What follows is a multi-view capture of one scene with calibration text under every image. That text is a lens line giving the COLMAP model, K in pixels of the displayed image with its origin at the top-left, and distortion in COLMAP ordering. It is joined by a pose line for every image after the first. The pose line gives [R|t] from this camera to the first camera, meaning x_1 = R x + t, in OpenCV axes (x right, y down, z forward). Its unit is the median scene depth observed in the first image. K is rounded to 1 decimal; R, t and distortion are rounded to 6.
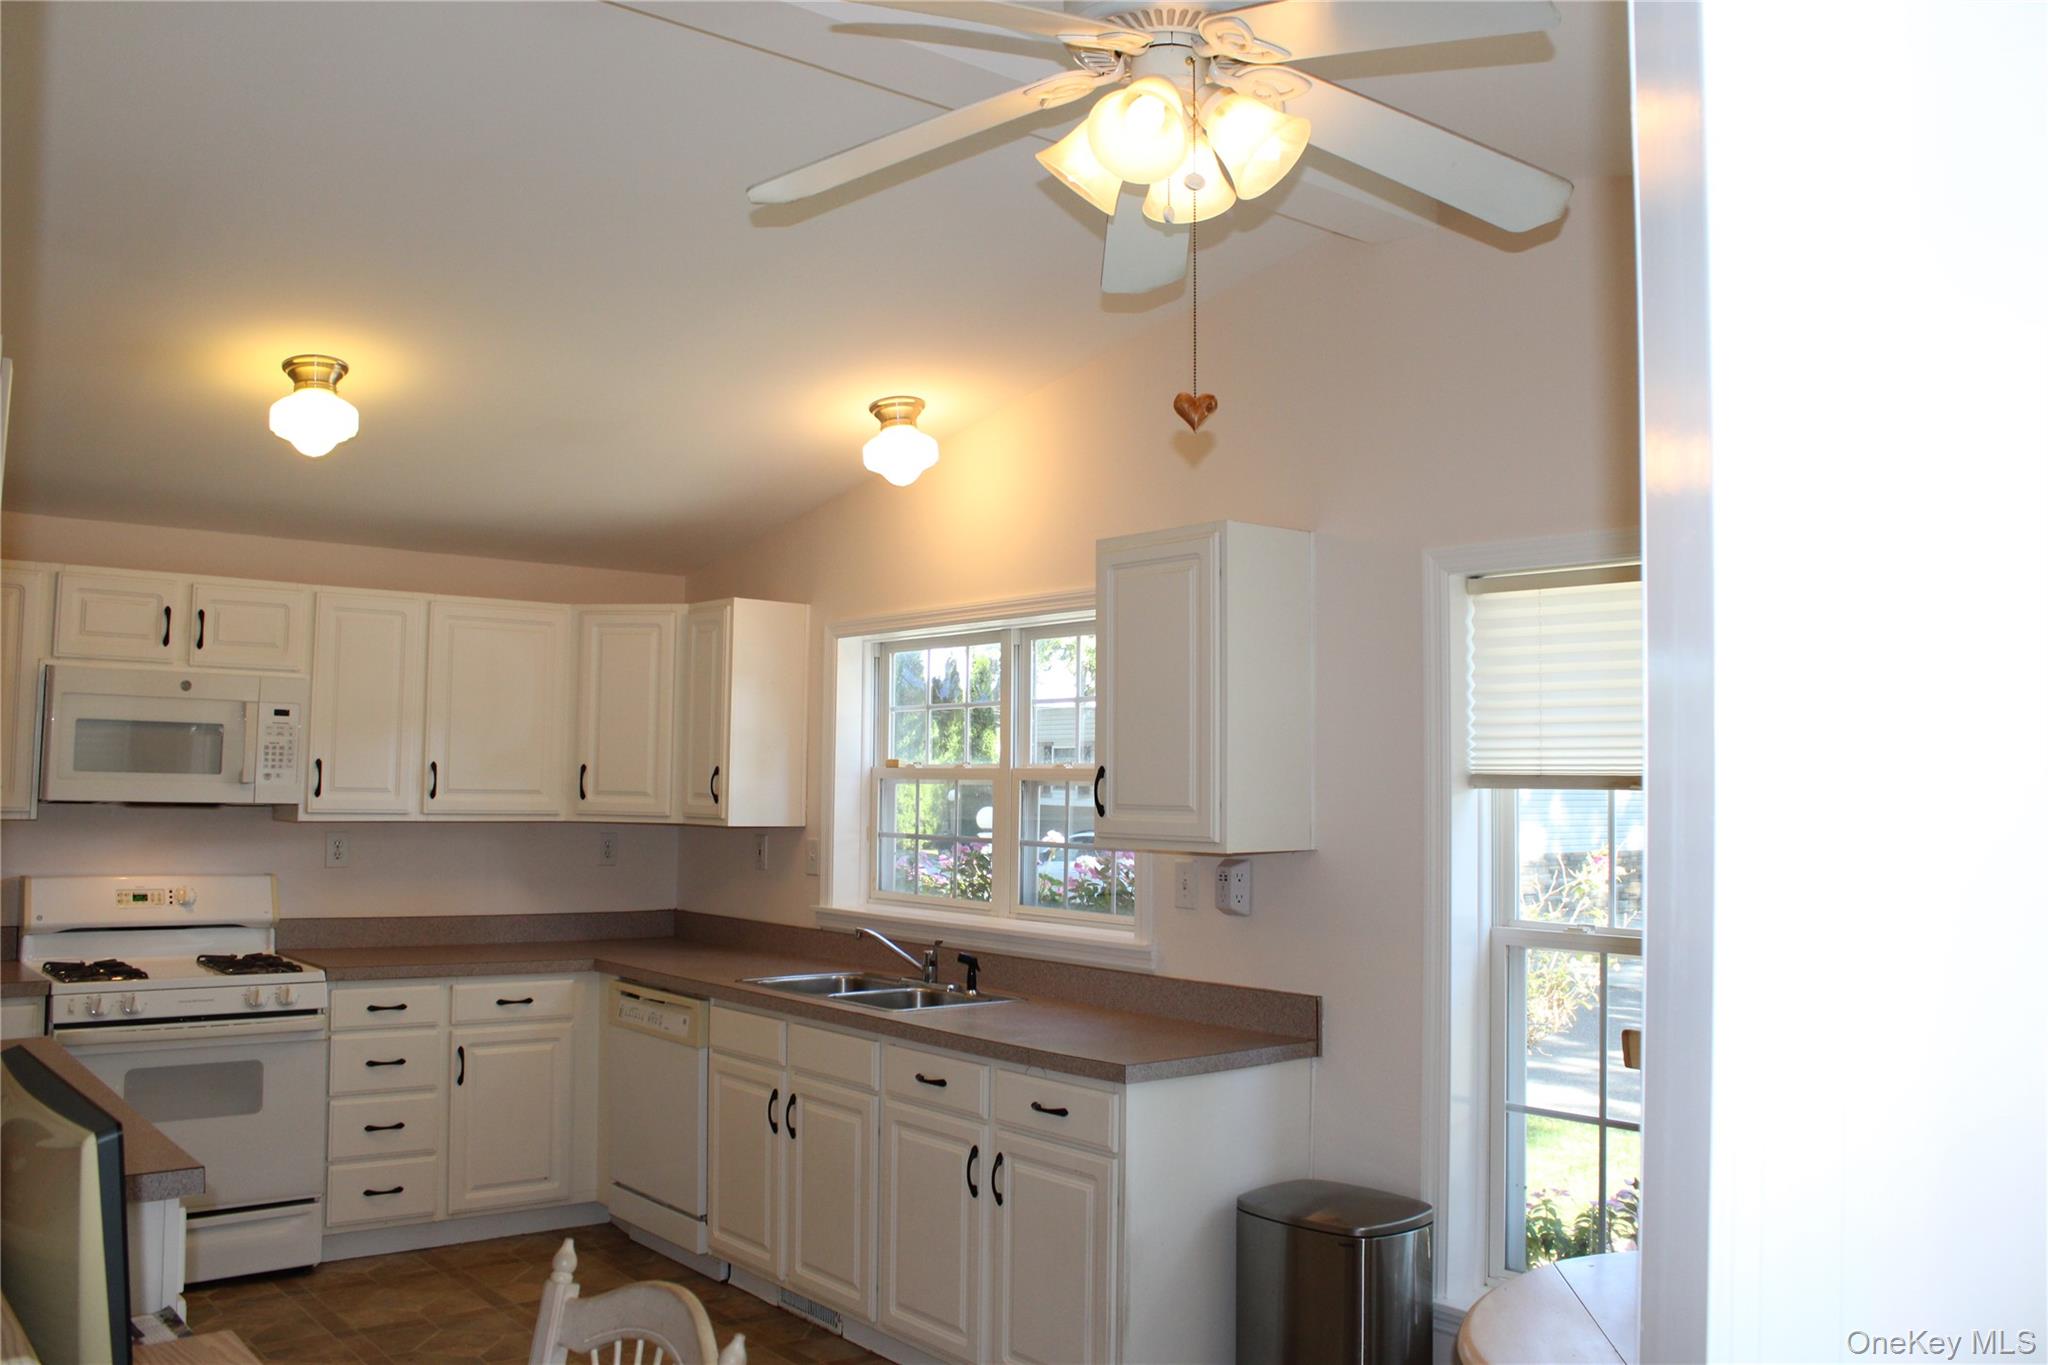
lens RADIAL K [[1698.1, 0, 1039.5], [0, 1698.1, 658.5], [0, 0, 1]] dist [-0.152084, 0.141350]
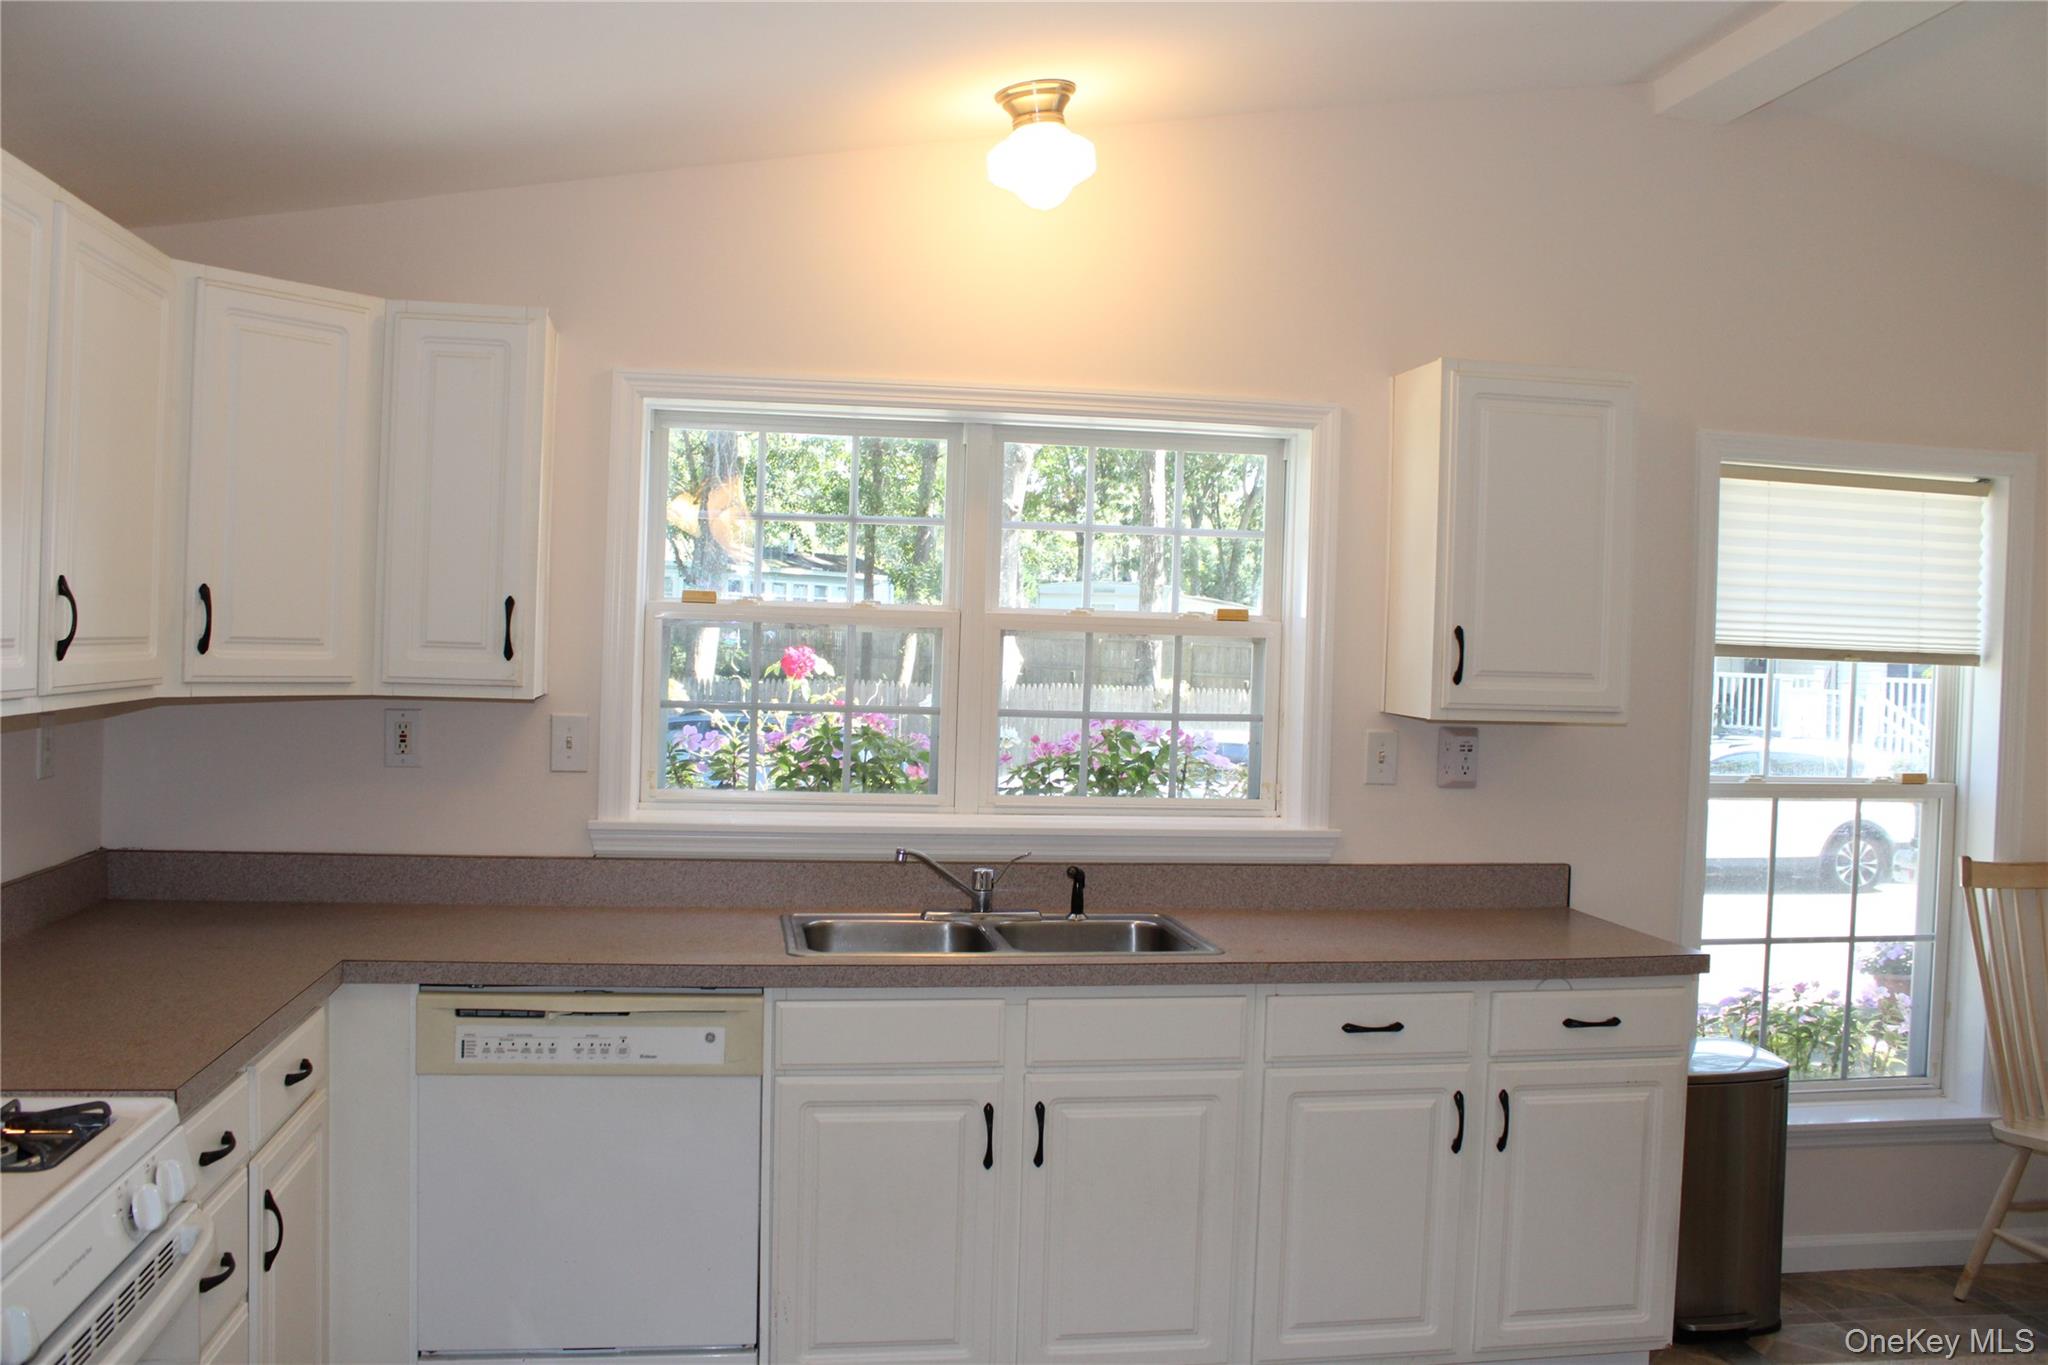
lens RADIAL K [[1717.4, 0, 1032.2], [0, 1717.4, 660.2], [0, 0, 1]] dist [-0.165004, 0.150551]
pose [[0.505014, -0.009384, 0.863060, -0.644466], [-0.088218, 0.994143, 0.062429, 0.036417], [-0.858591, -0.107665, 0.501228, 0.597203]]
